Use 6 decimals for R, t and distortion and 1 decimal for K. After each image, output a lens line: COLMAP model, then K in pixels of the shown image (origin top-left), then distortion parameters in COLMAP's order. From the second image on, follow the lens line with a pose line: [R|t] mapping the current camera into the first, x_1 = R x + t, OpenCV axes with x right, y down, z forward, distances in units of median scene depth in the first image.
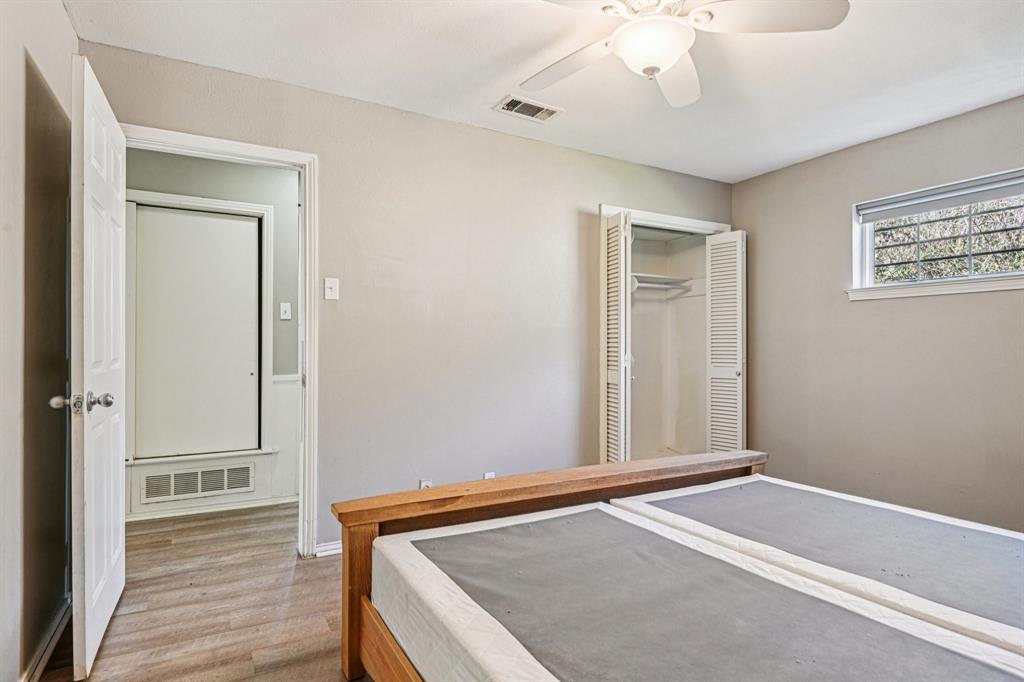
lens RADIAL K [[547.1, 0, 511.7], [0, 547.1, 350.5], [0, 0, 1]] dist [-0.004114, -0.001167]
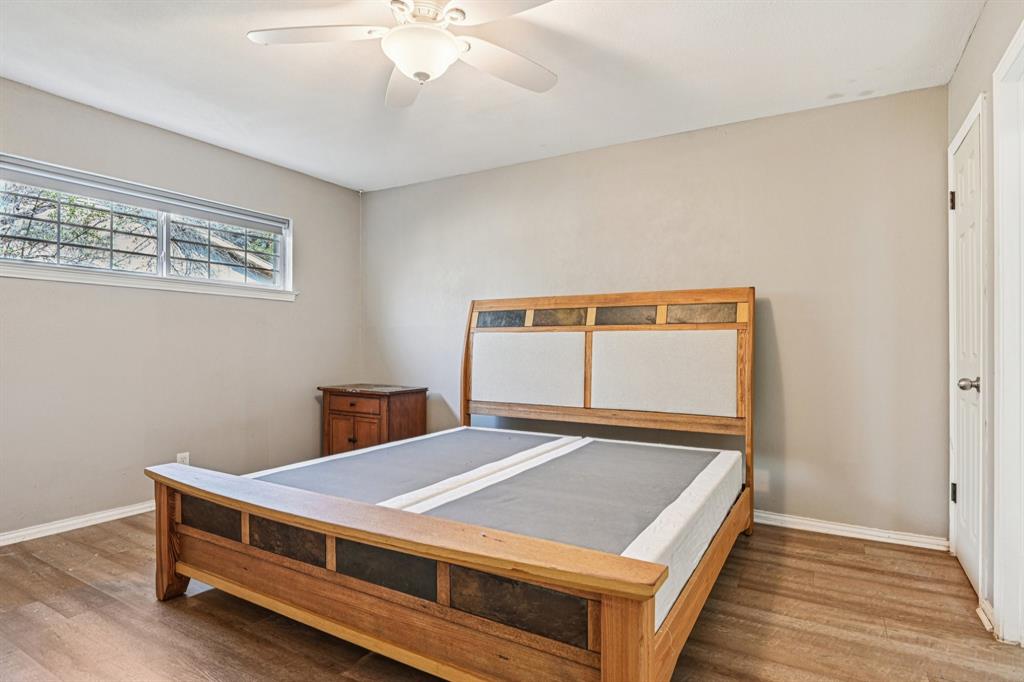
lens RADIAL K [[588.3, 0, 512.0], [0, 588.3, 341.0], [0, 0, 1]] dist [-0.001180, -0.000275]
pose [[-0.466601, -0.000860, 0.884467, -1.168757], [-0.001355, 0.999999, 0.000258, -0.003378], [-0.884467, -0.001078, -0.466602, 1.901175]]
